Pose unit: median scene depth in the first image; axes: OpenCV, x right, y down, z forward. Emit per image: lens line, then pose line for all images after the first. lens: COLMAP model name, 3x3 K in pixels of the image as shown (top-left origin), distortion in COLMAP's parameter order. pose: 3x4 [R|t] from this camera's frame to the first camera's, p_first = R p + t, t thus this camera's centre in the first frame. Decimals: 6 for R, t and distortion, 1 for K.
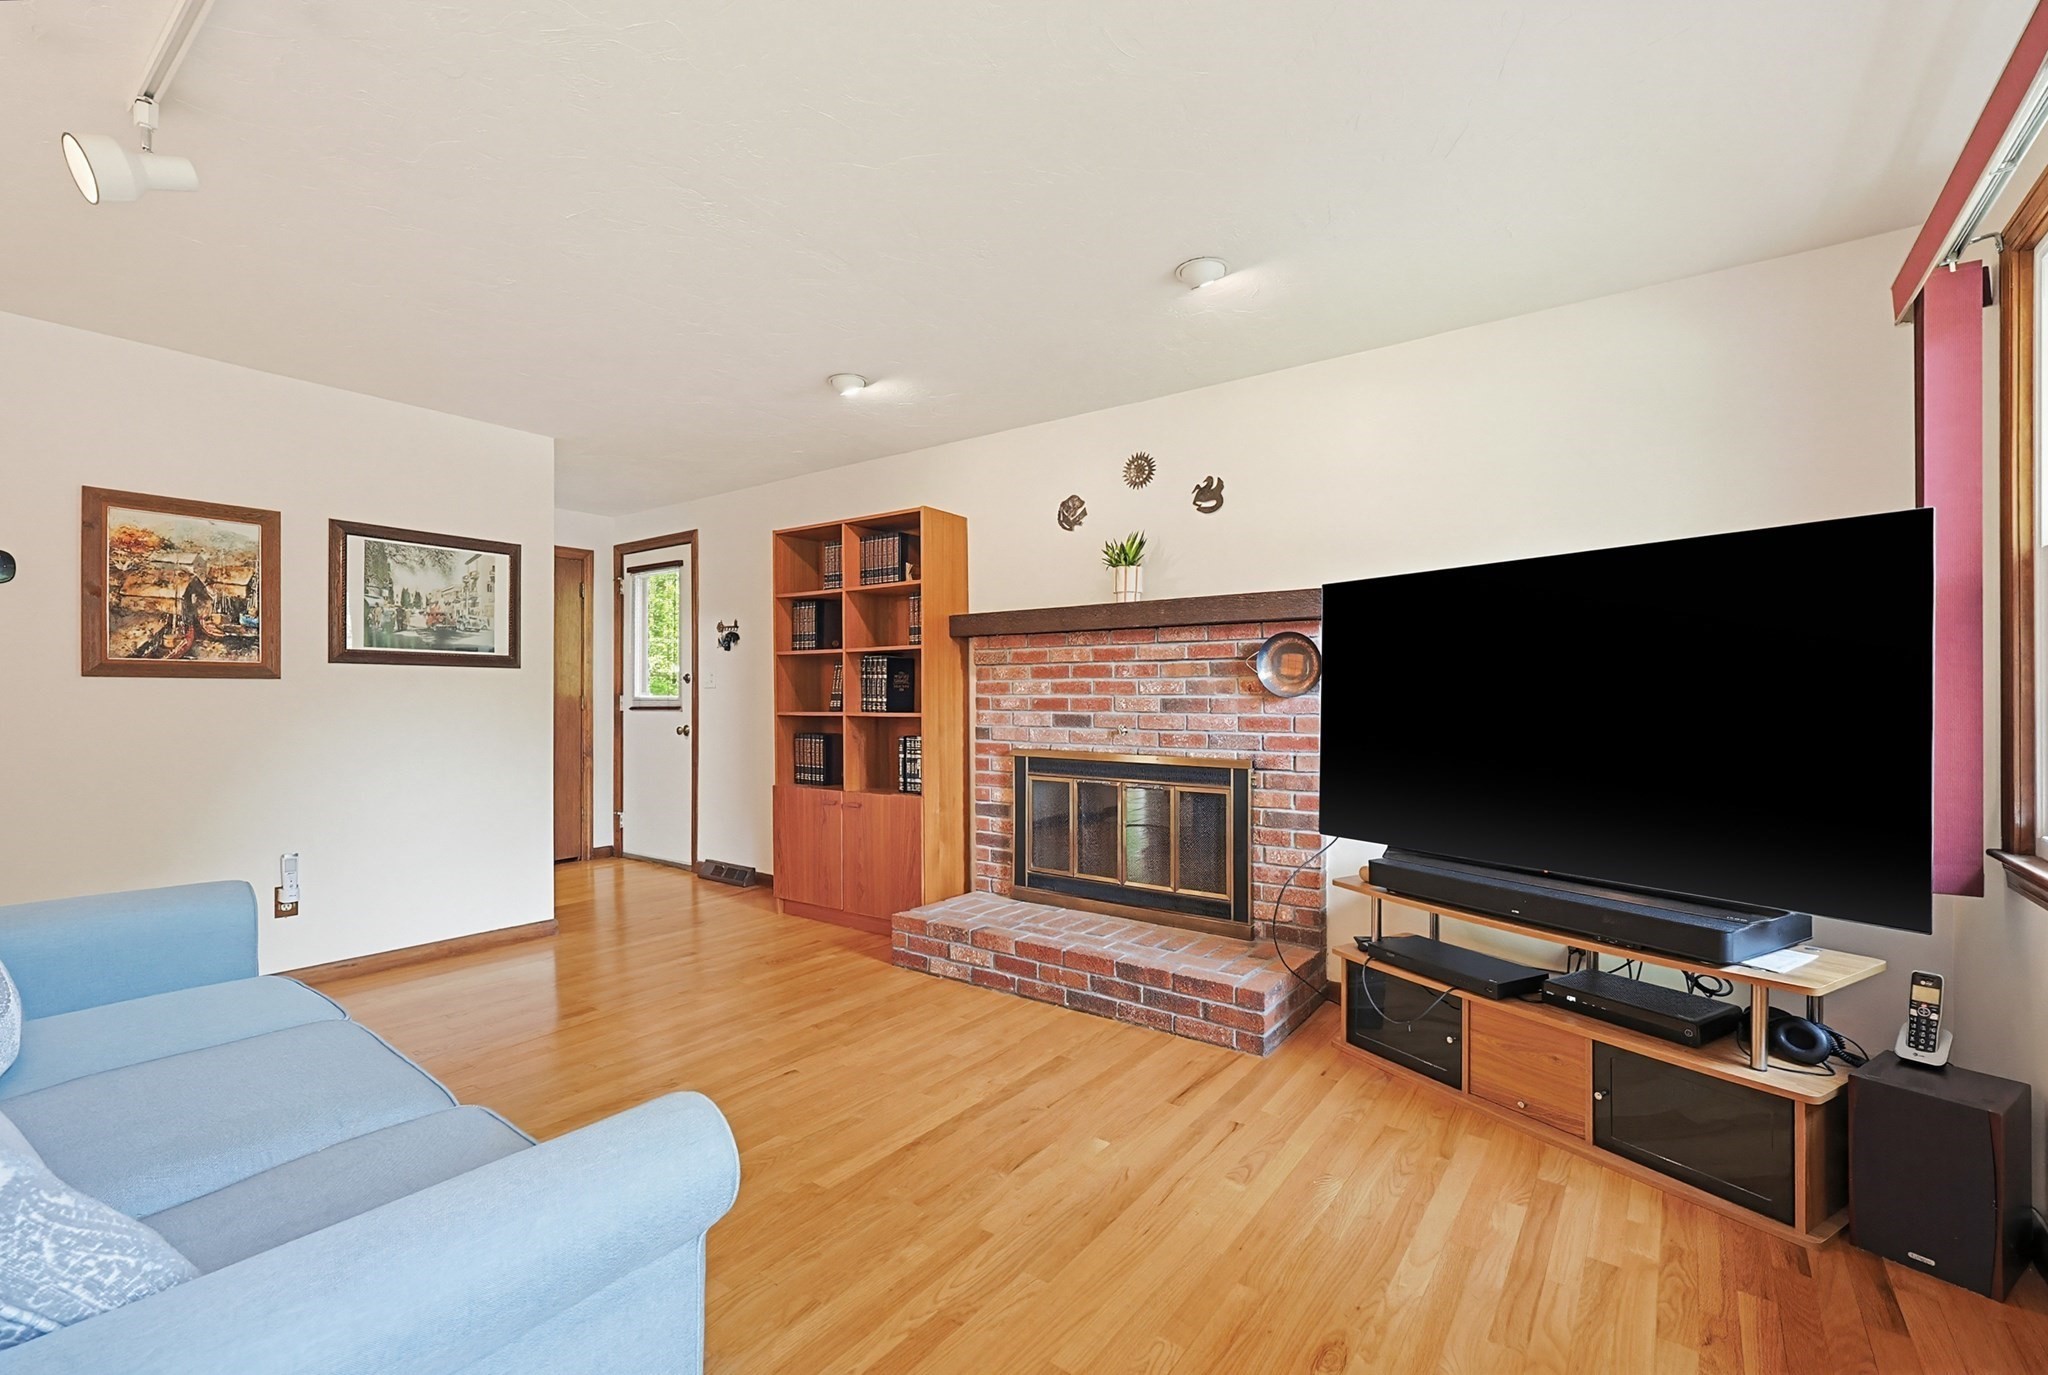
lens RADIAL K [[889.5, 0, 1025.0], [0, 889.5, 697.6], [0, 0, 1]] dist [-0.000094, 0.000078]
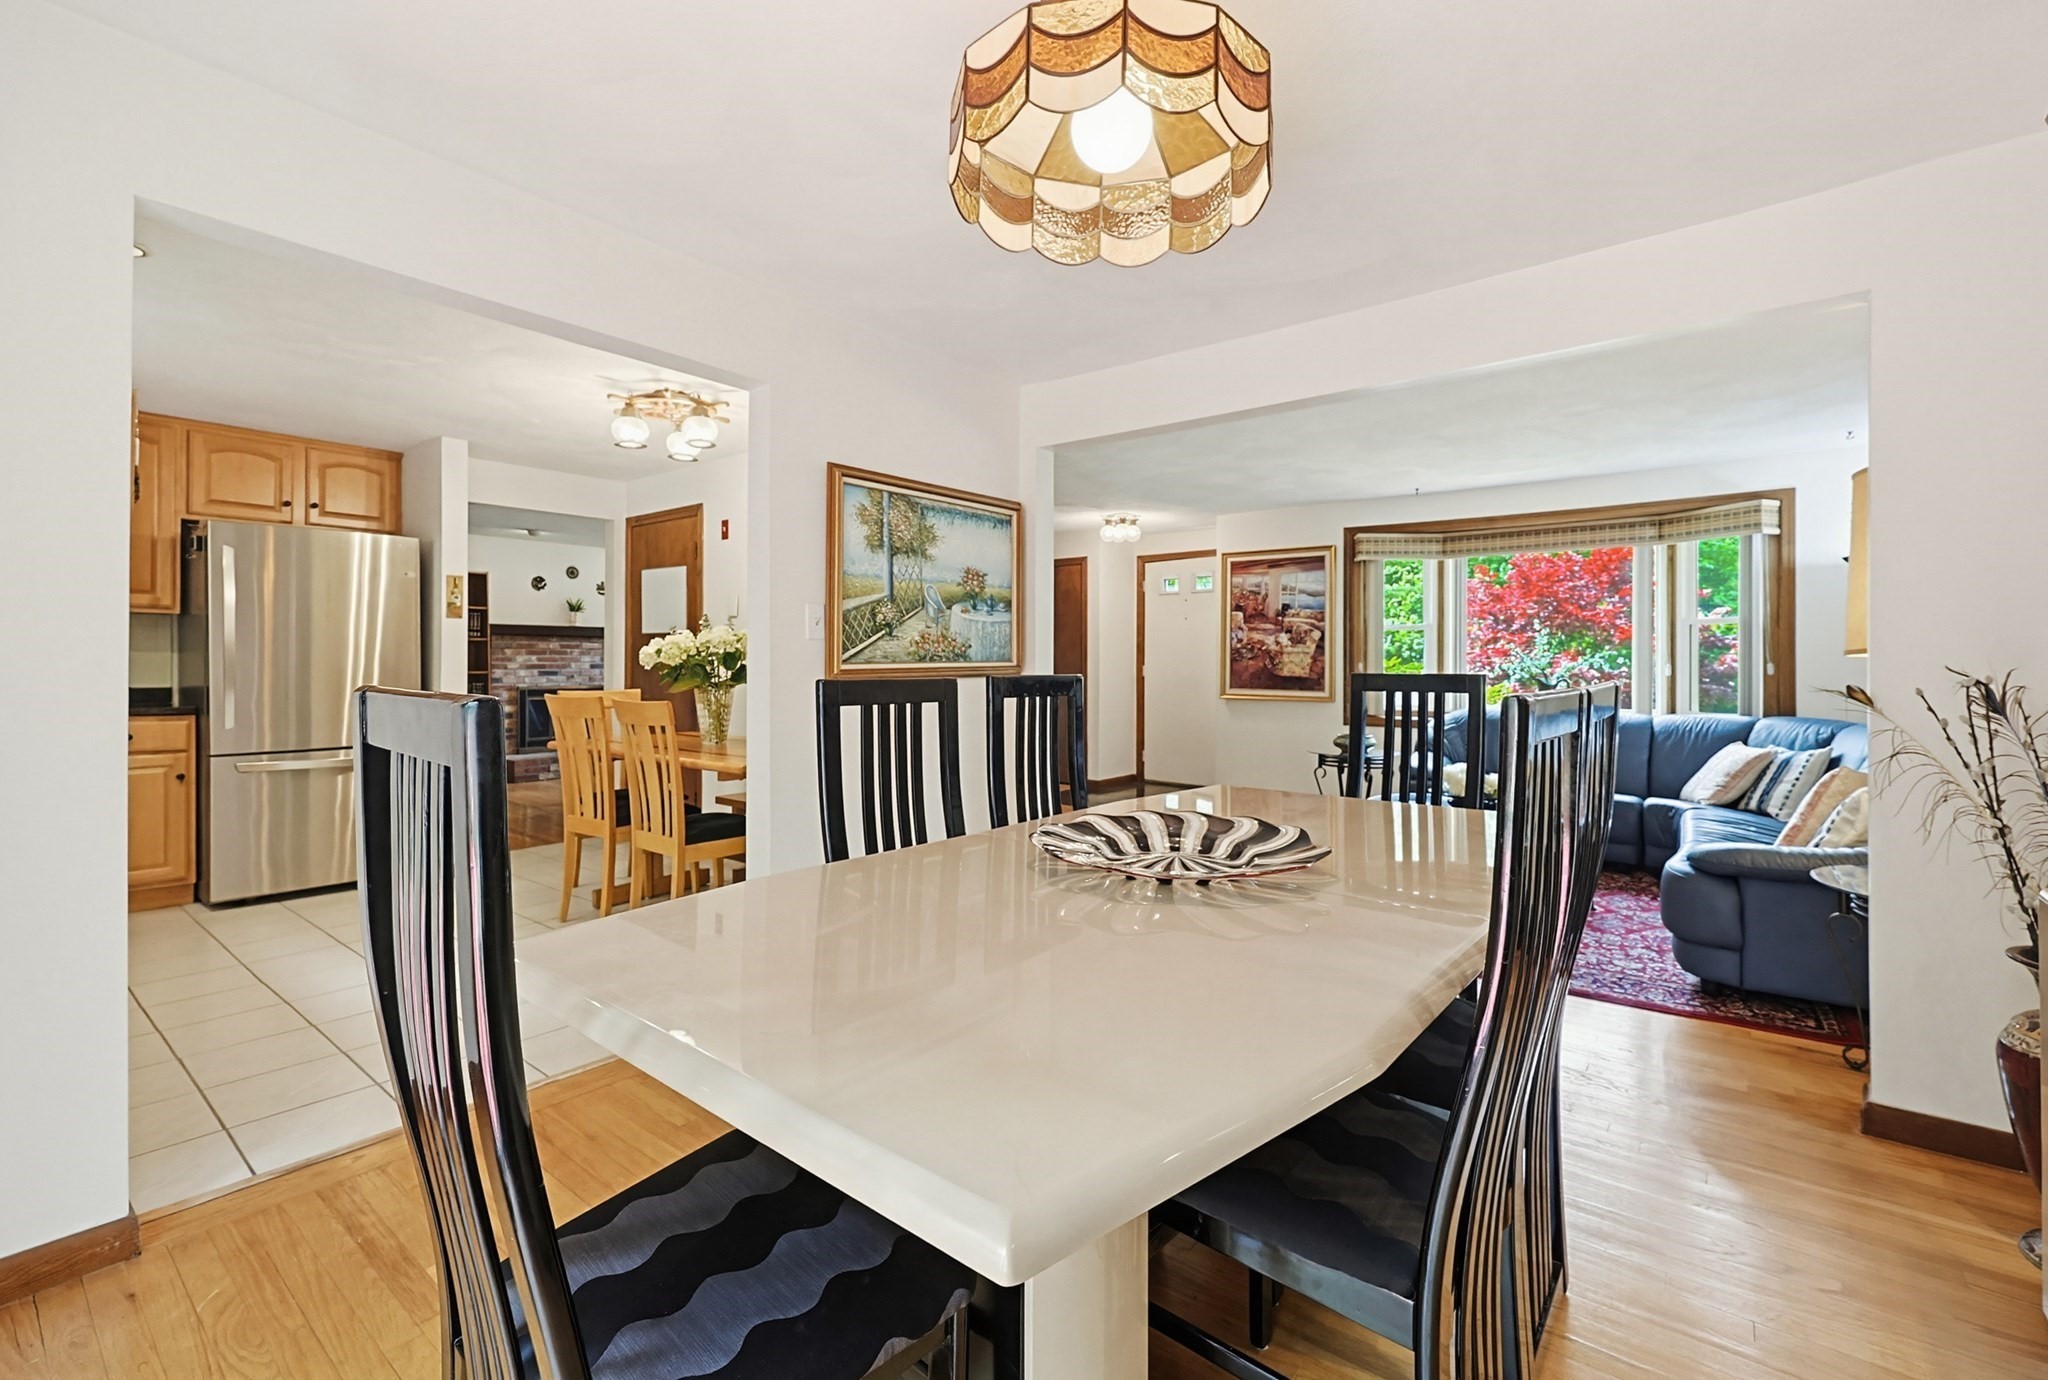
lens RADIAL K [[891.0, 0, 1016.4], [0, 891.0, 660.5], [0, 0, 1]] dist [-0.000969, -0.000099]
pose [[0.047610, -0.001899, 0.998864, -2.447757], [-0.001566, 0.999997, 0.001975, -0.016020], [-0.998865, -0.001658, 0.047607, -0.389651]]
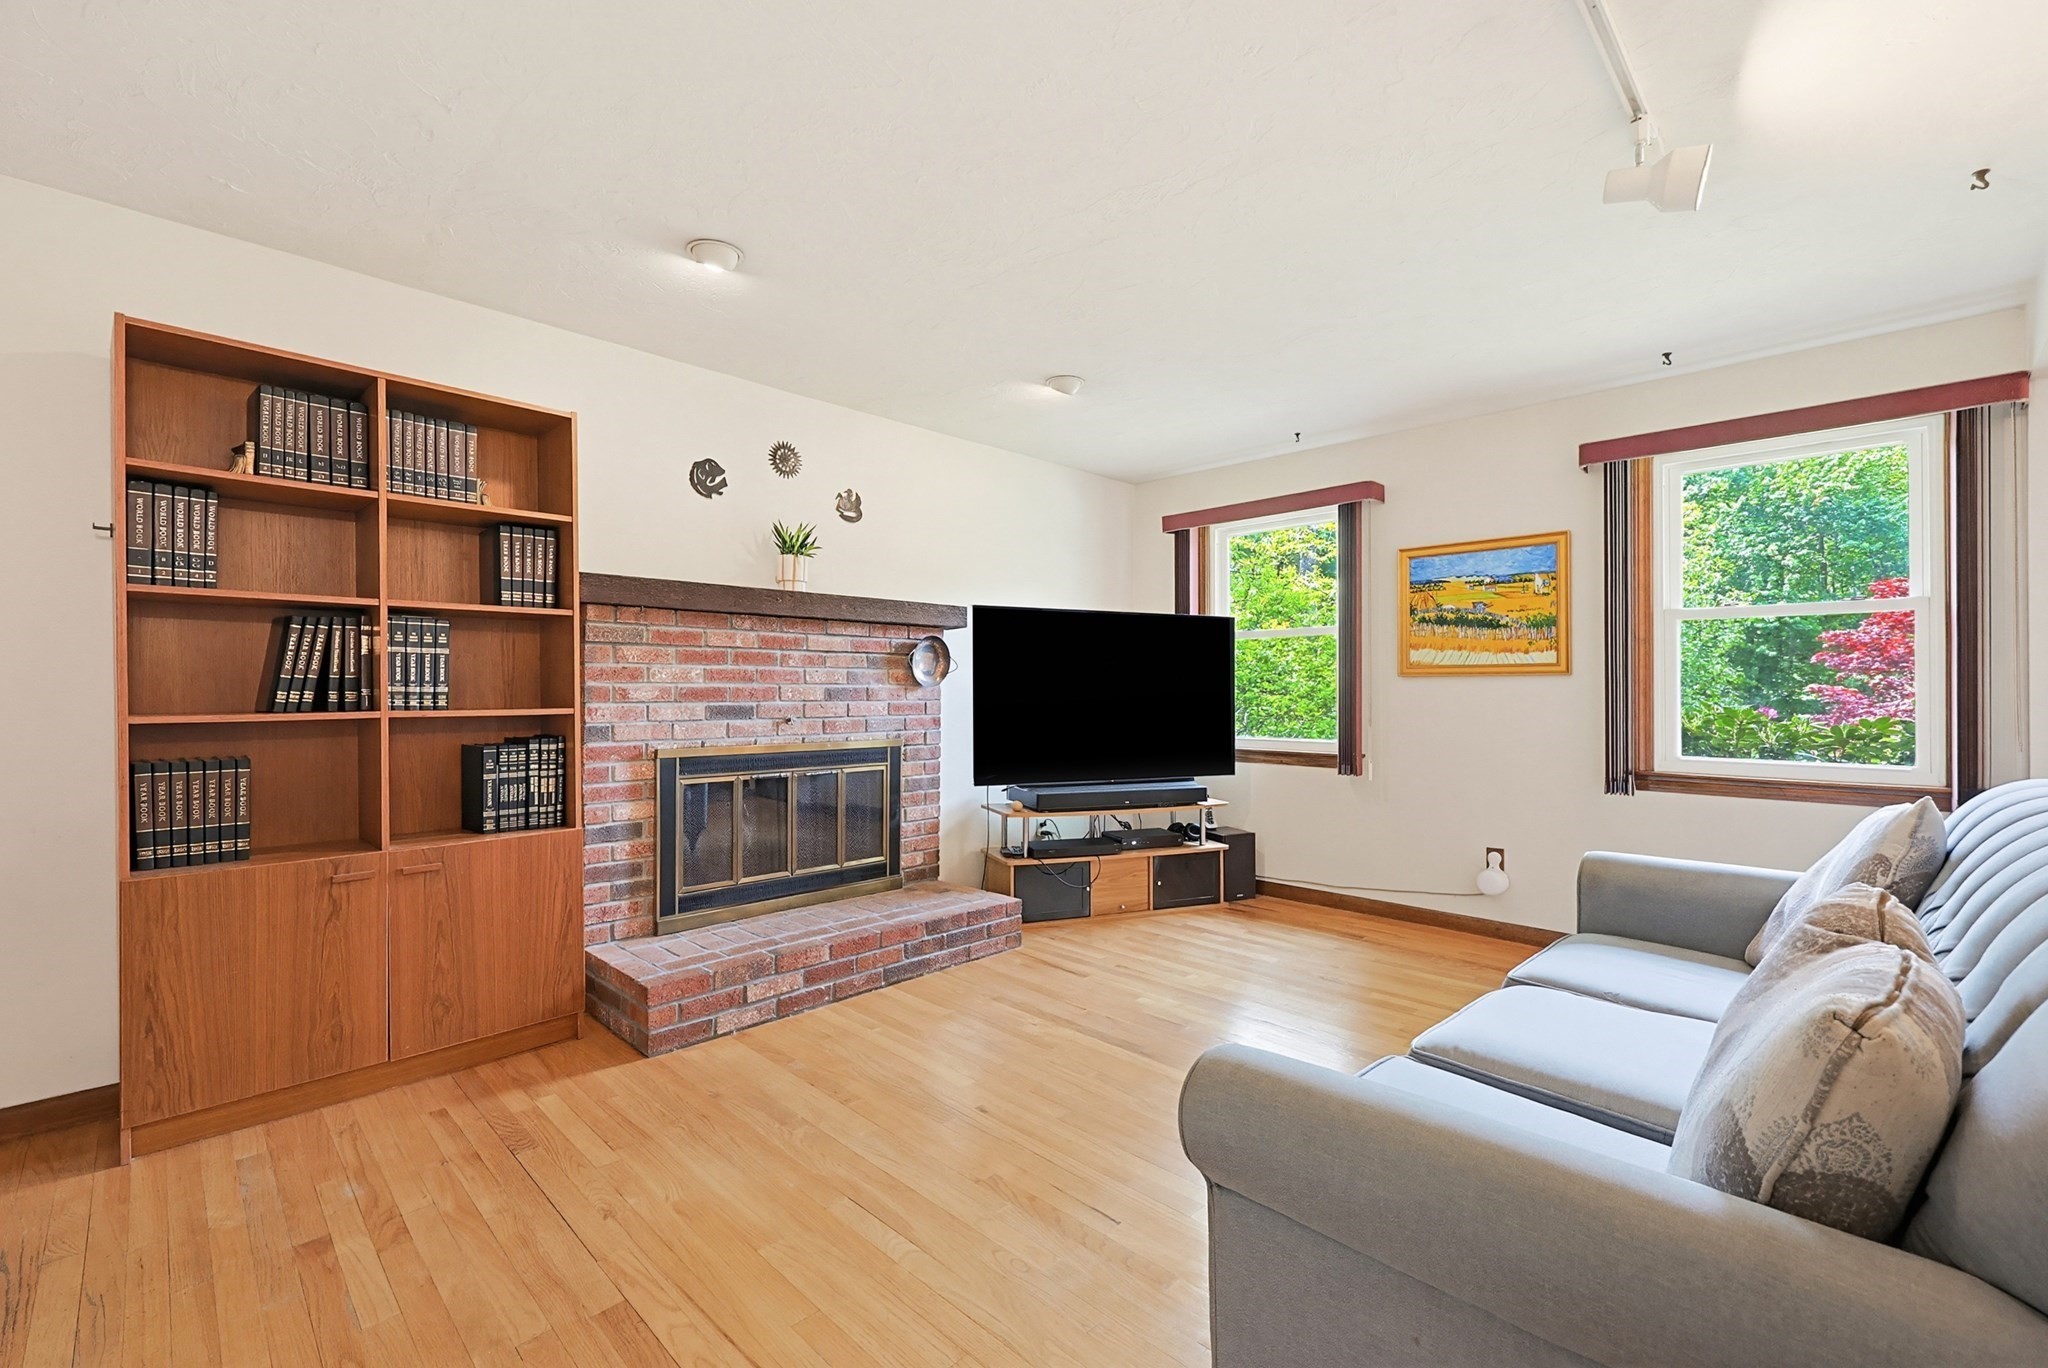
lens RADIAL K [[871.4, 0, 1025.2], [0, 871.4, 683.9], [0, 0, 1]] dist [-0.000452, 0.000001]
pose [[0.138460, 0.003465, 0.990362, -0.846233], [-0.003122, 0.999990, -0.003062, -0.001176], [-0.990363, -0.002668, 0.138470, 0.630628]]
